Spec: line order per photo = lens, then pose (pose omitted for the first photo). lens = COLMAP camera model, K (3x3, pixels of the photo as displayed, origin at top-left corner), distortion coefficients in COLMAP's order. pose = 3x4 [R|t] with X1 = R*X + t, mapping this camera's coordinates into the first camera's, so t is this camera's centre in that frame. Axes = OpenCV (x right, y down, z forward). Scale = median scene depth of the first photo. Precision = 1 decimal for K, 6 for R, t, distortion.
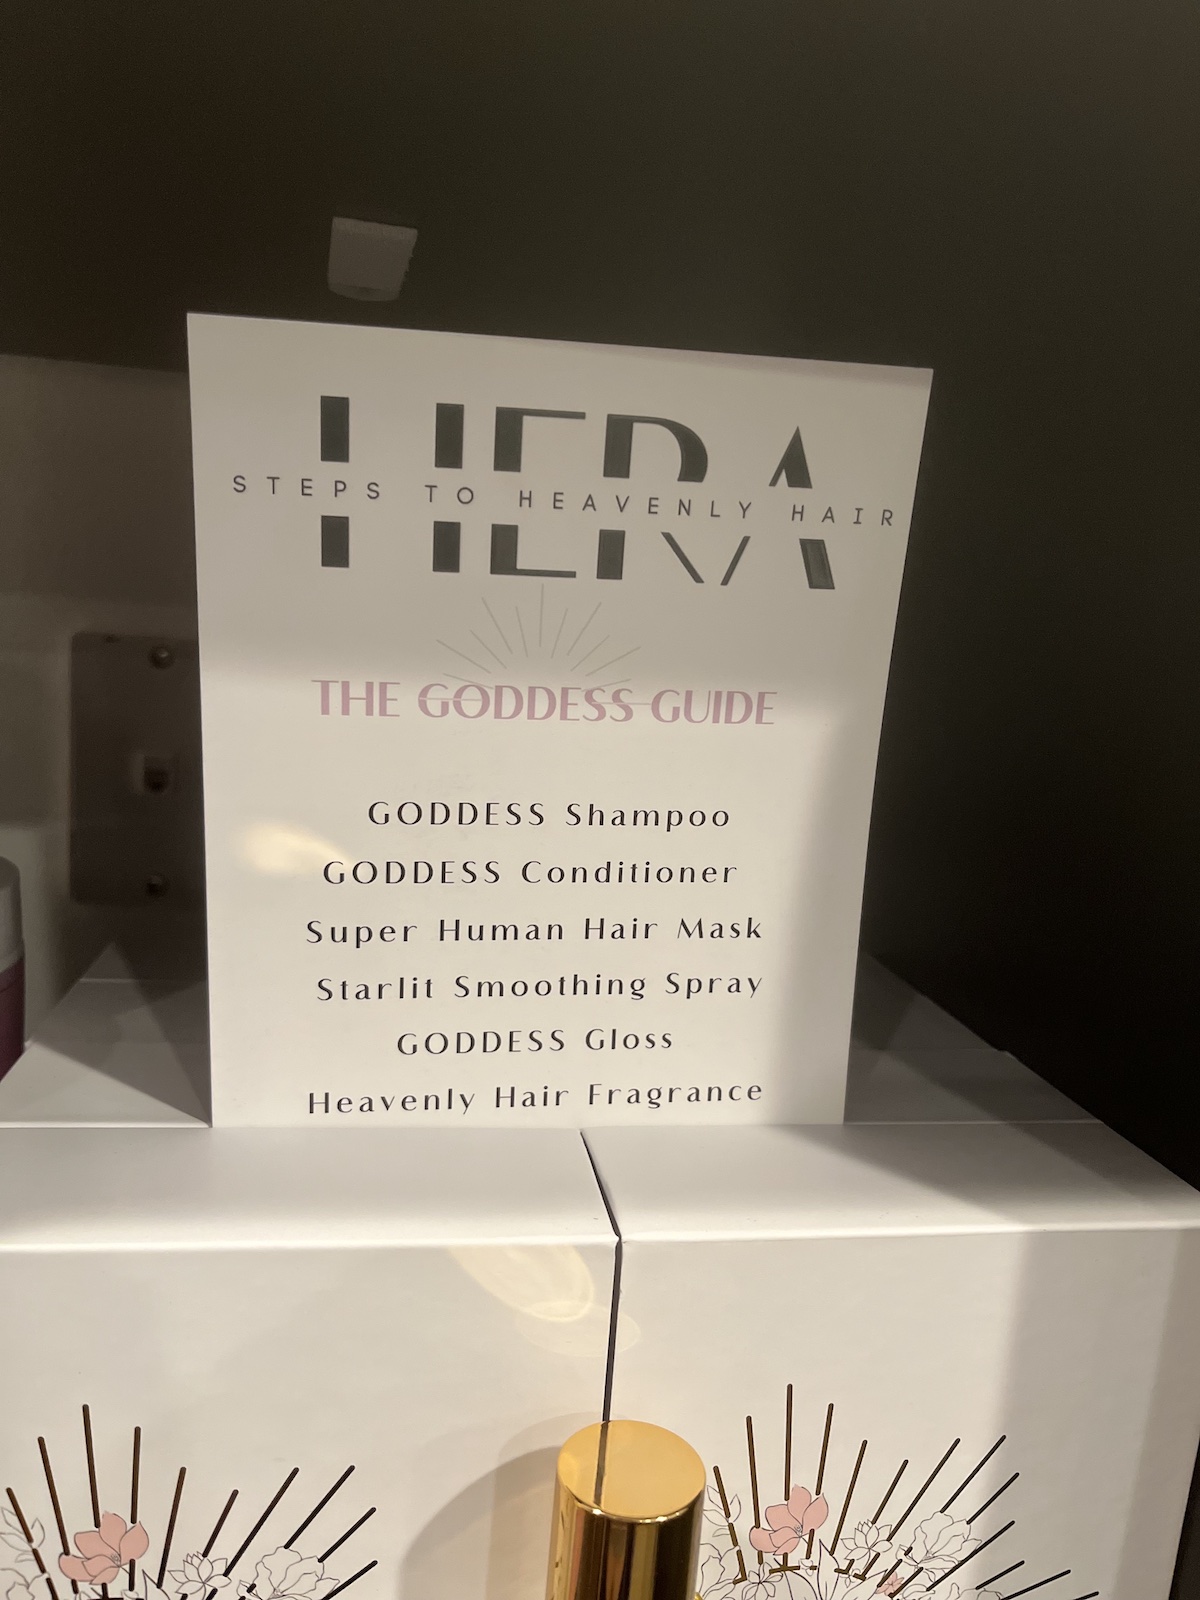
lens RADIAL K [[1211.7, 0, 599.3], [0, 1211.7, 790.1], [0, 0, 1]] dist [0.026556, -0.052740]
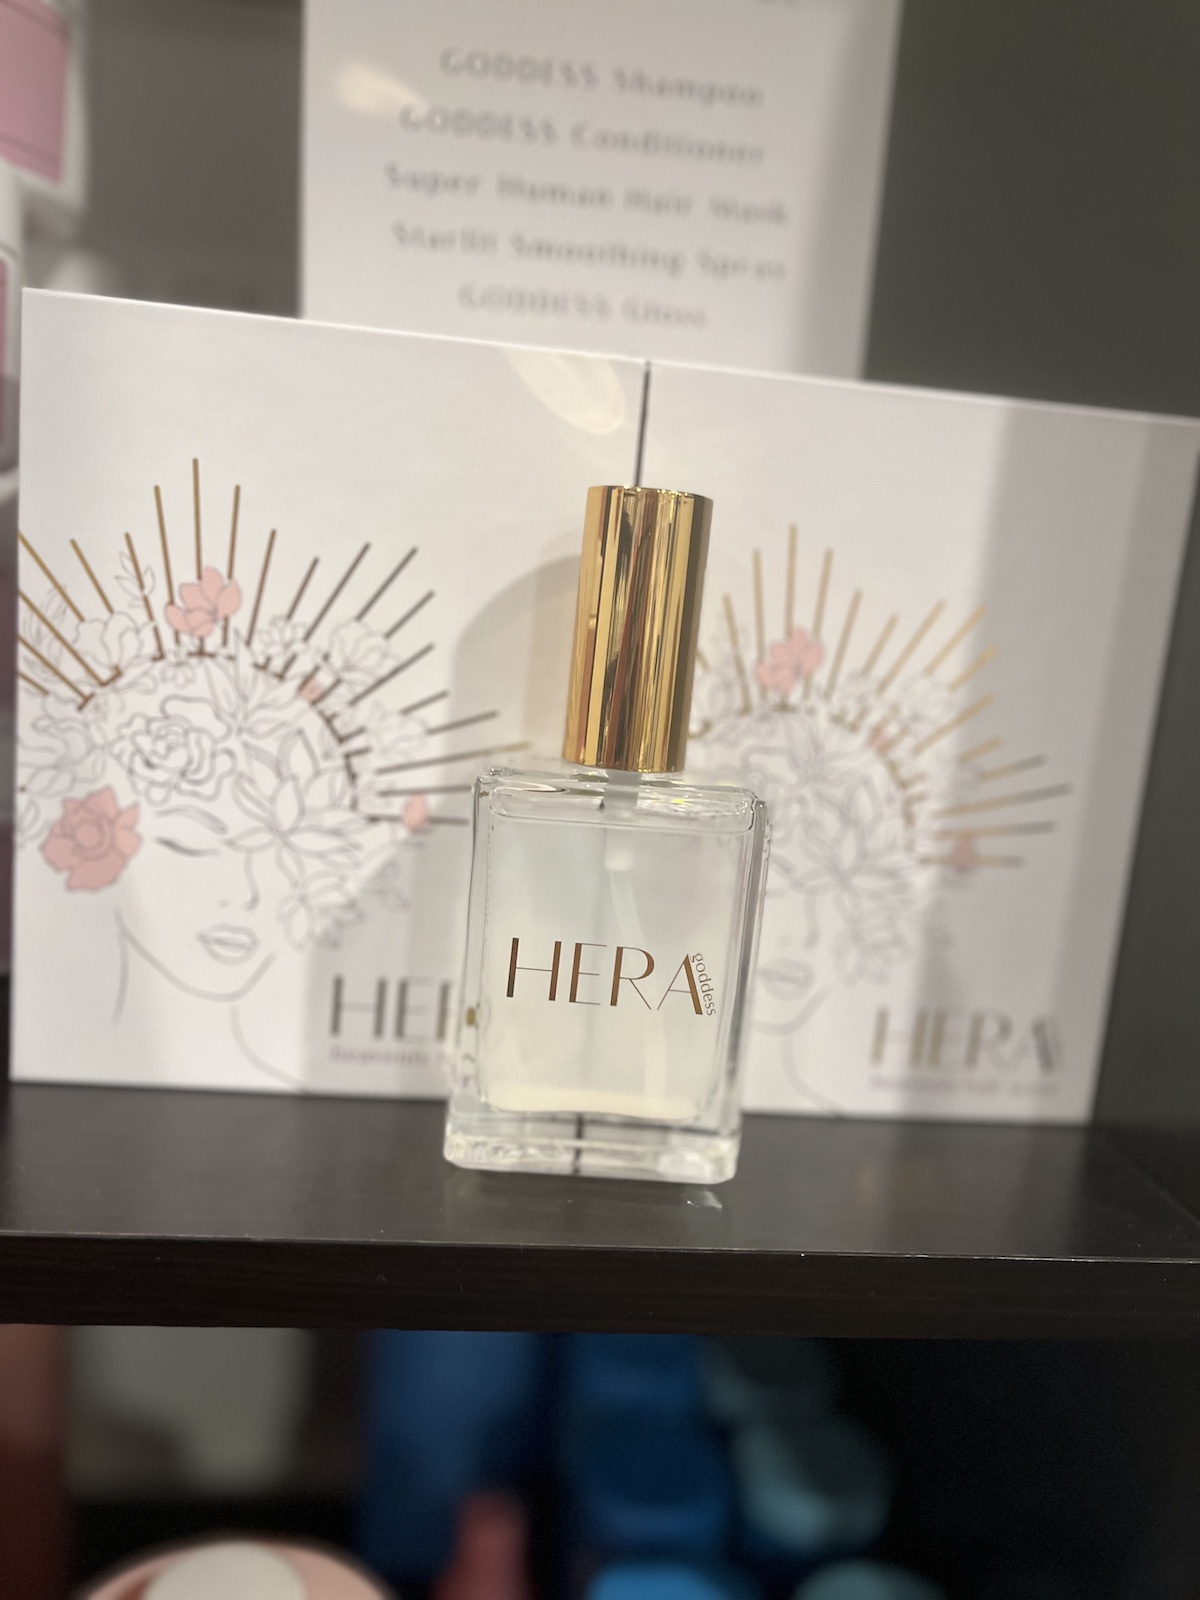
lens RADIAL K [[1211.7, 0, 606.3], [0, 1211.7, 803.4], [0, 0, 1]] dist [0.026556, -0.052740]
pose [[0.998461, 0.031240, -0.045815, 0.039962], [-0.030801, 0.999473, 0.010260, 0.726749], [0.046111, -0.008833, 0.998897, -0.154281]]
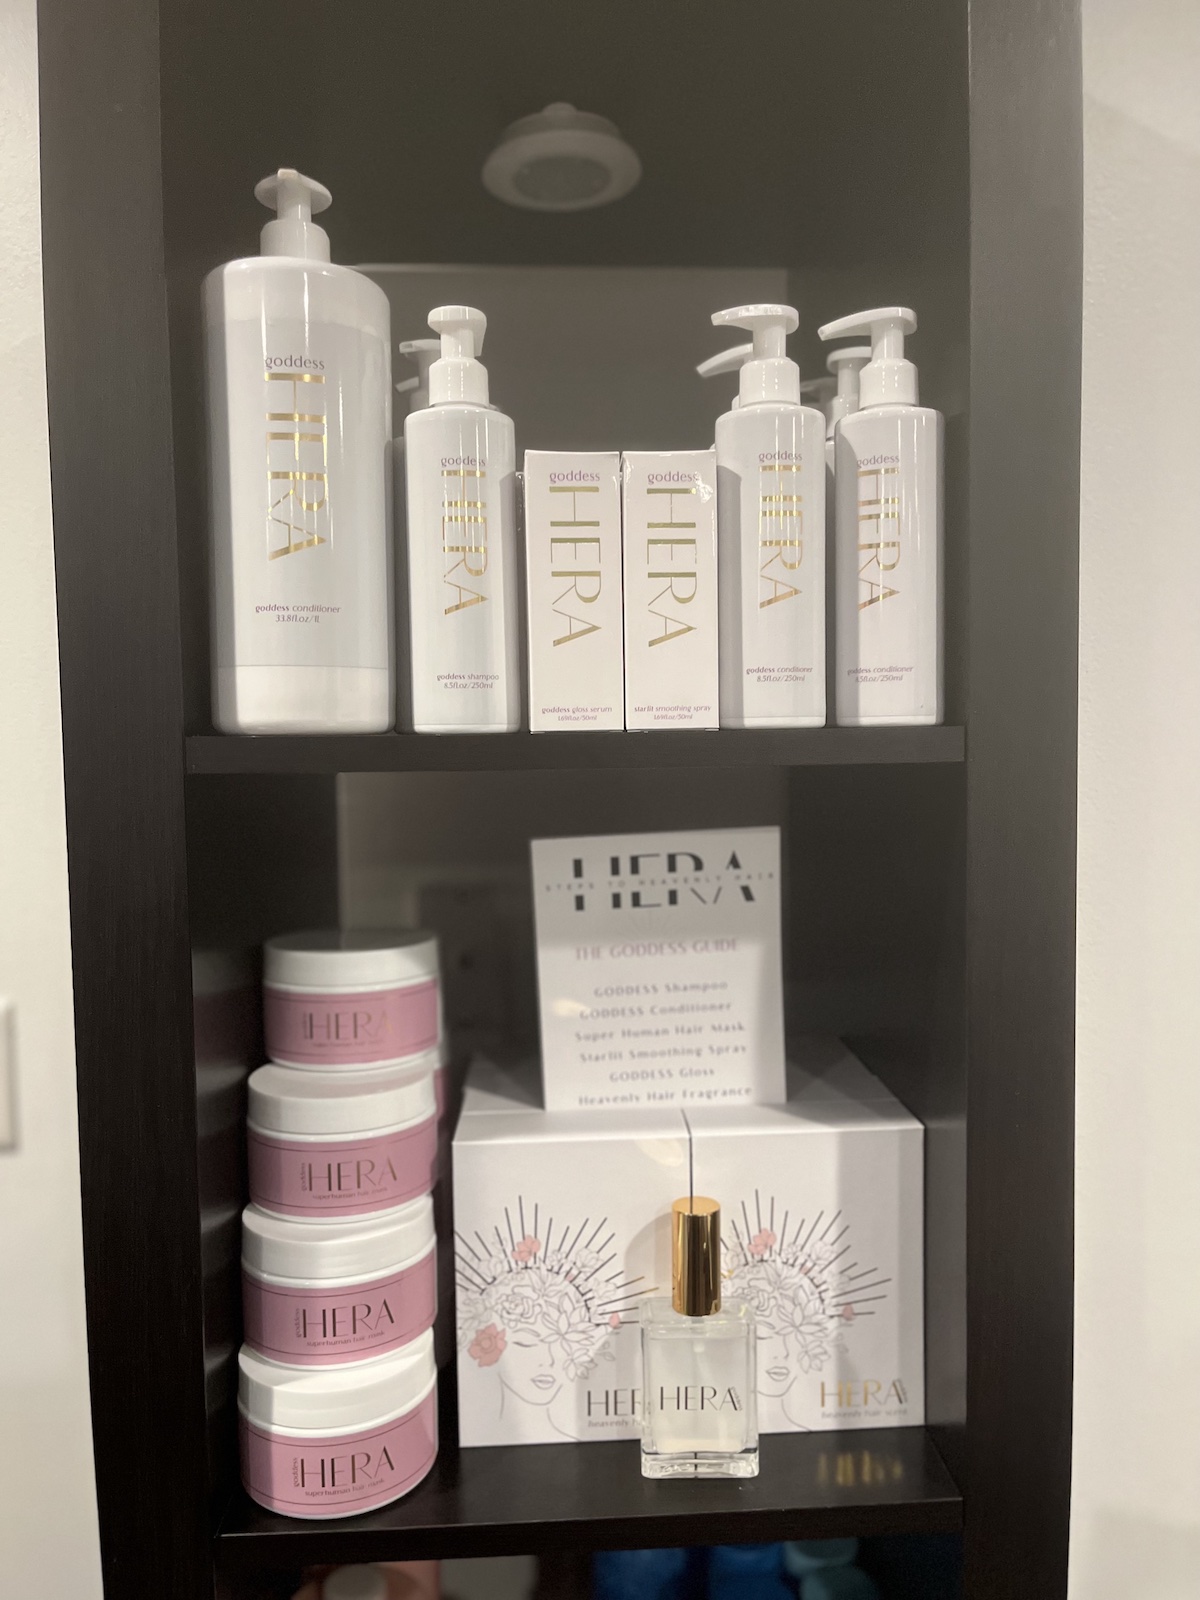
lens RADIAL K [[1211.7, 0, 627.0], [0, 1211.7, 779.9], [0, 0, 1]] dist [0.026556, -0.052740]
pose [[0.990586, -0.079197, -0.111653, 0.243669], [0.067857, 0.992472, -0.101953, -0.184372], [0.118887, 0.093416, 0.988504, -1.875083]]
